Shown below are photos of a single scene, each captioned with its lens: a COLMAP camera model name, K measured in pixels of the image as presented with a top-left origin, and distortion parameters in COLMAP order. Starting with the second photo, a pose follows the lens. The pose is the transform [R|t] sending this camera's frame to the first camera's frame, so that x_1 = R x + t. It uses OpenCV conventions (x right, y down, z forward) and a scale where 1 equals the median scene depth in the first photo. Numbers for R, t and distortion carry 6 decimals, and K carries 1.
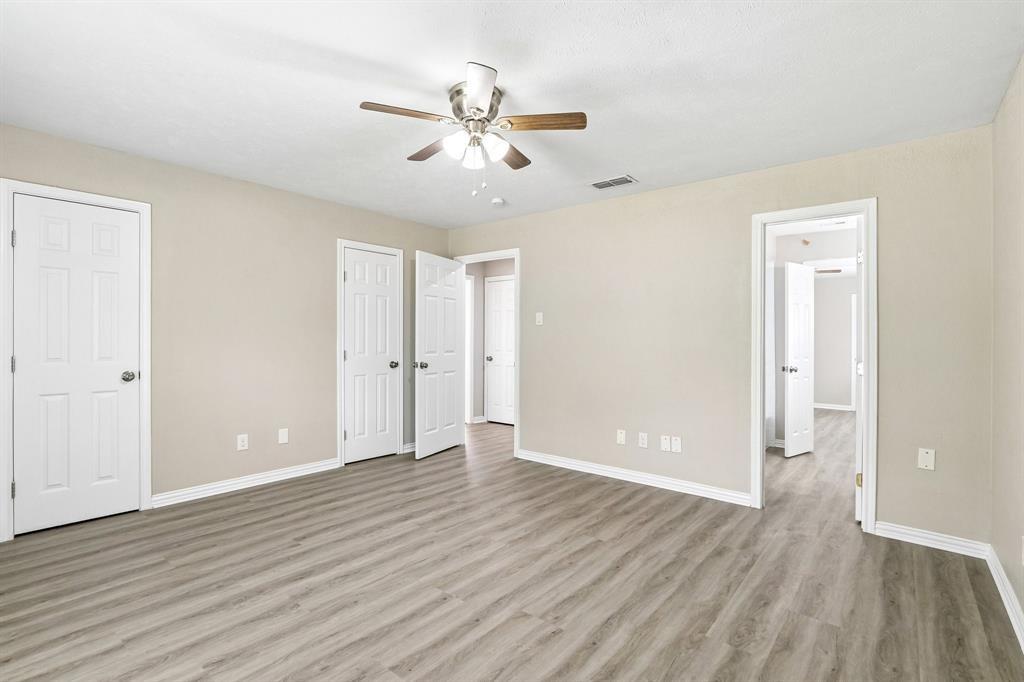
lens RADIAL K [[476.9, 0, 519.2], [0, 476.9, 339.6], [0, 0, 1]] dist [-0.011896, -0.000126]
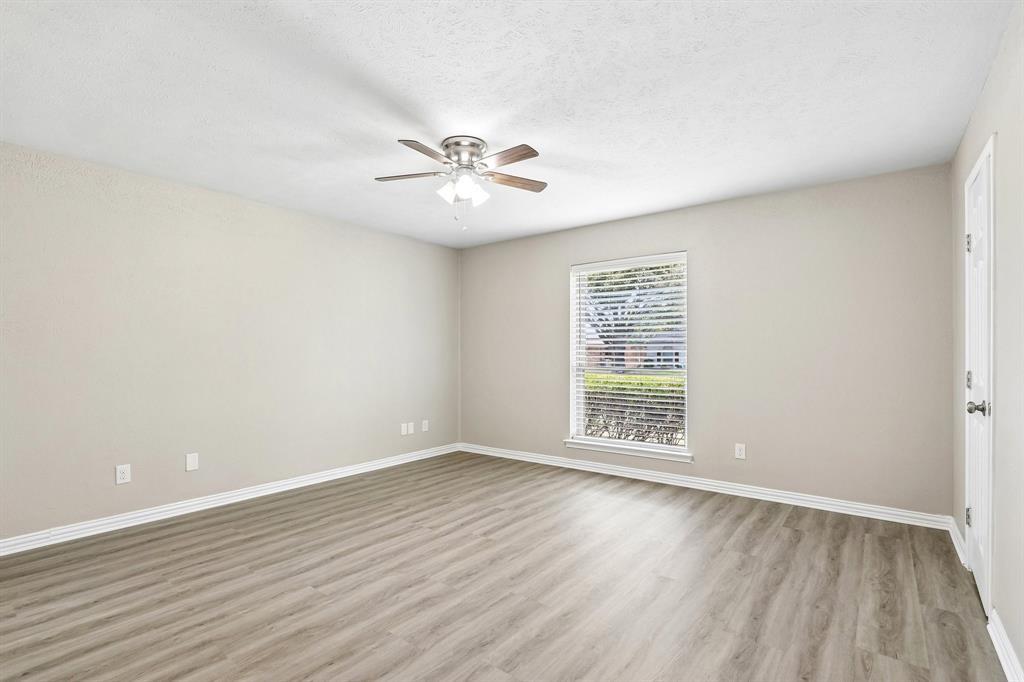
lens RADIAL K [[476.9, 0, 519.2], [0, 476.9, 339.6], [0, 0, 1]] dist [-0.011896, -0.000126]
pose [[-0.999650, -0.014239, -0.022312, -0.183188], [-0.013743, 0.999658, -0.022228, 0.000477], [0.022621, -0.021913, -0.999504, 2.050682]]
